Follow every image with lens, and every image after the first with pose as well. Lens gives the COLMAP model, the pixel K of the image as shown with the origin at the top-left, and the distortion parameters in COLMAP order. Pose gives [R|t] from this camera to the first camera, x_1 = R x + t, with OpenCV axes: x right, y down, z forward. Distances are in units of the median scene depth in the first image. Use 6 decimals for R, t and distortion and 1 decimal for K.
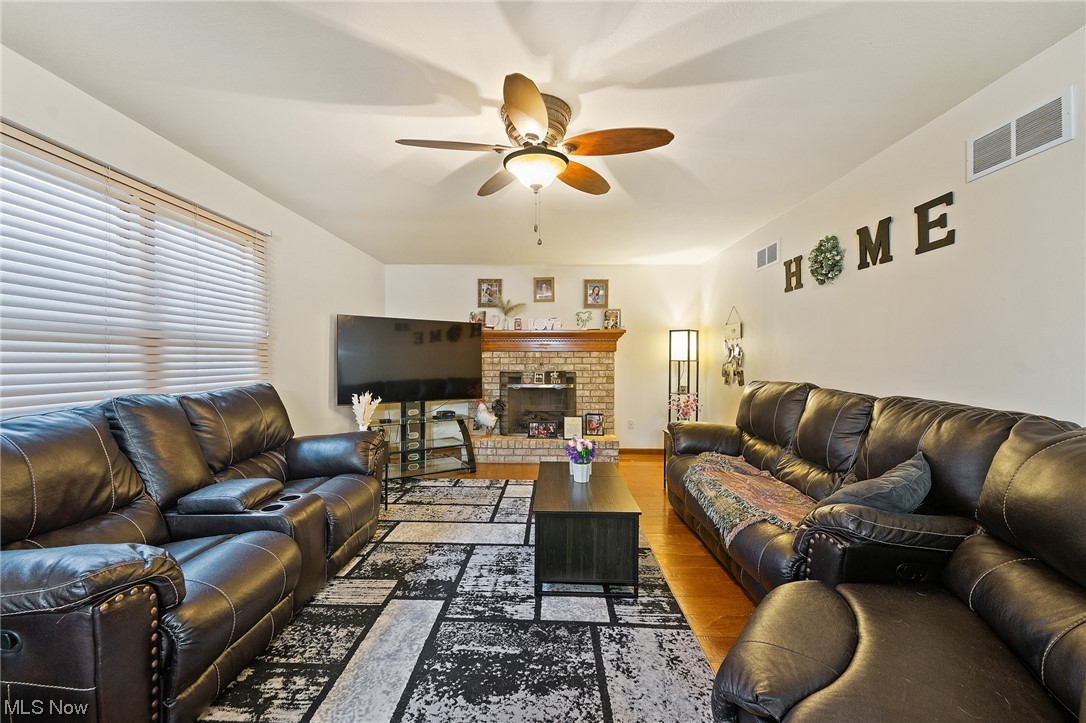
lens RADIAL K [[434.1, 0, 546.9], [0, 434.1, 366.0], [0, 0, 1]] dist [0.000871, 0.000029]
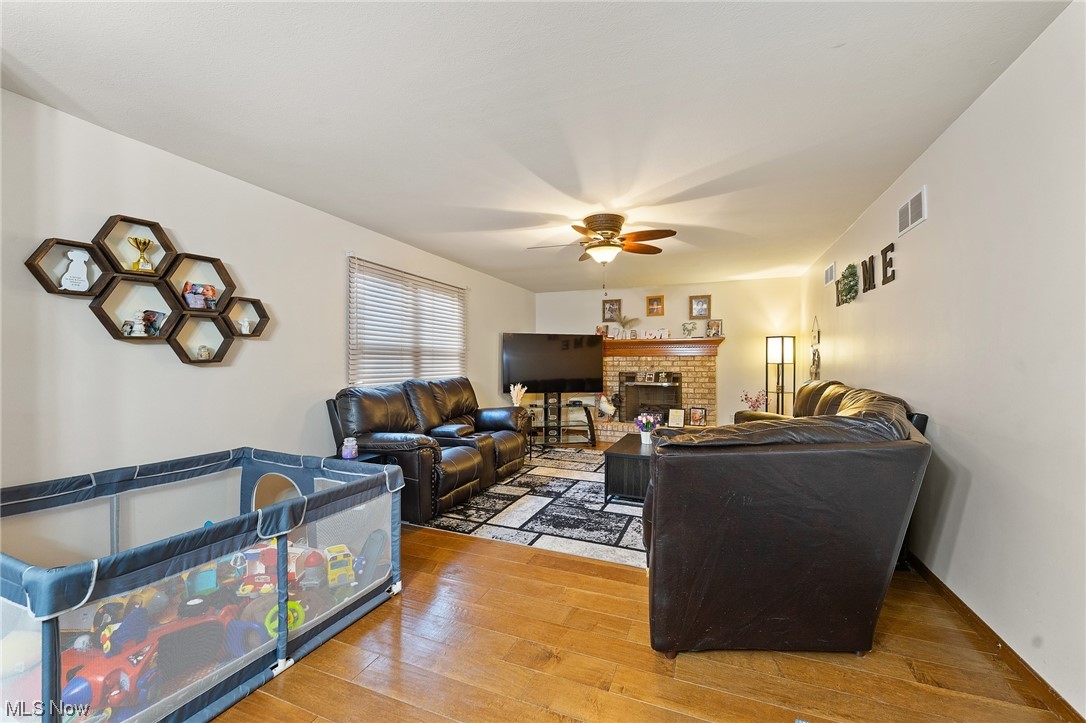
lens RADIAL K [[434.1, 0, 544.8], [0, 434.1, 364.7], [0, 0, 1]] dist [0.000871, 0.000029]
pose [[0.933453, 0.000318, -0.358699, 0.321807], [-0.003995, 0.999947, -0.009509, 0.009534], [0.358677, 0.010309, 0.933405, -0.593450]]
